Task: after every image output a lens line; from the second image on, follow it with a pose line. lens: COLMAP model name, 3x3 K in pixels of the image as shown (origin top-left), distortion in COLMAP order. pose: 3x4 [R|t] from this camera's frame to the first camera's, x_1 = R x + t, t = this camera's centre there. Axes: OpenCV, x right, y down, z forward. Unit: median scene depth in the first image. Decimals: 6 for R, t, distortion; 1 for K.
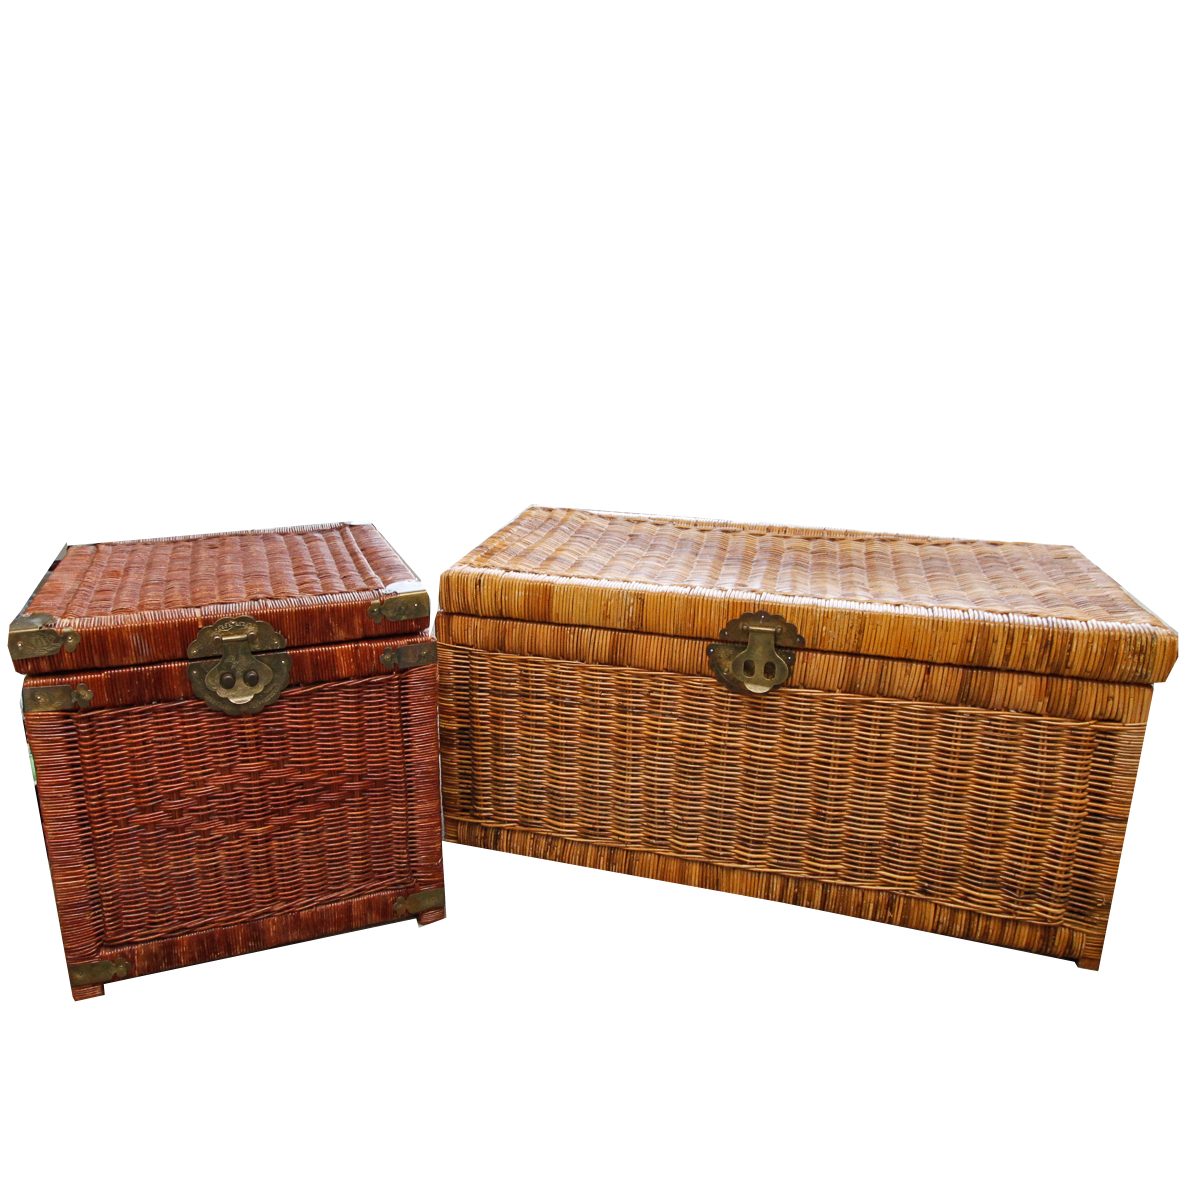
lens RADIAL K [[786.1, 0, 600.0], [0, 786.1, 600.0], [0, 0, 1]] dist [0.004100, -0.000294]
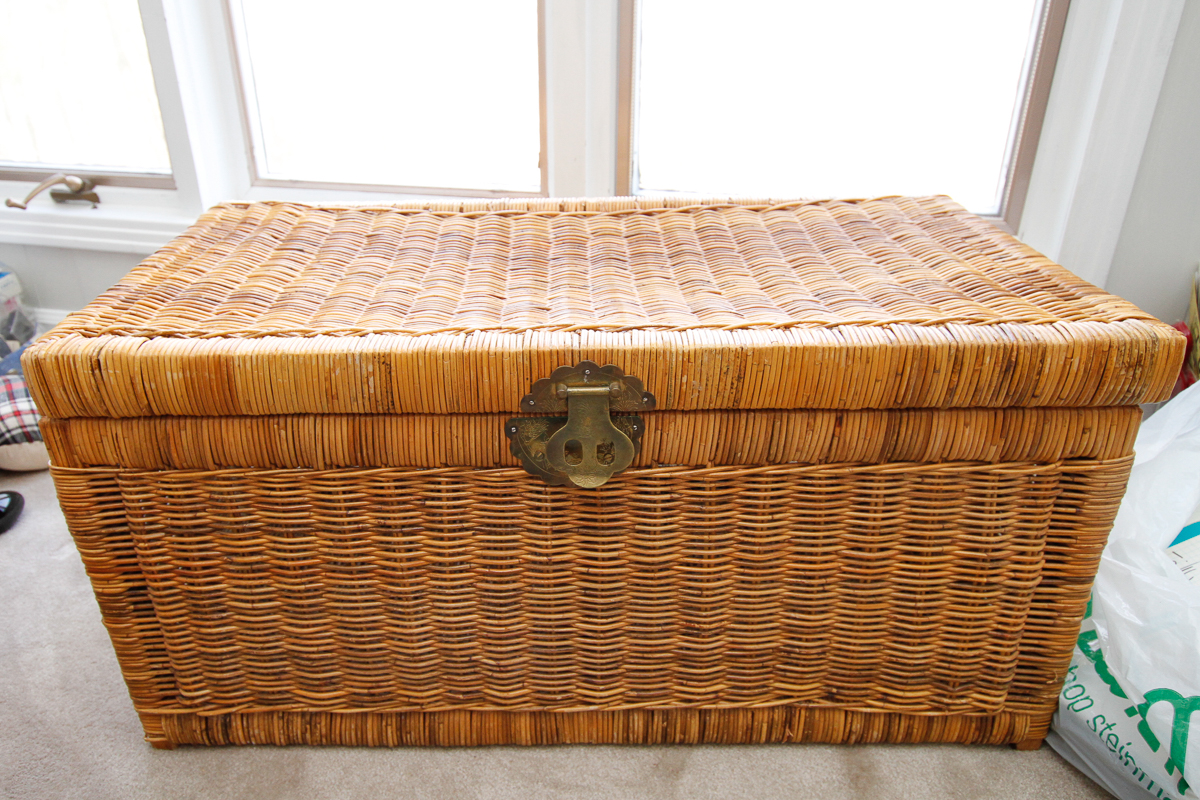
lens RADIAL K [[810.9, 0, 559.7], [0, 810.9, 399.1], [0, 0, 1]] dist [0.001570, 0.003150]
pose [[0.967641, -0.144272, 0.207019, 0.047285], [0.108735, 0.978751, 0.173847, -0.068577], [-0.227701, -0.145712, 0.962767, 0.371190]]
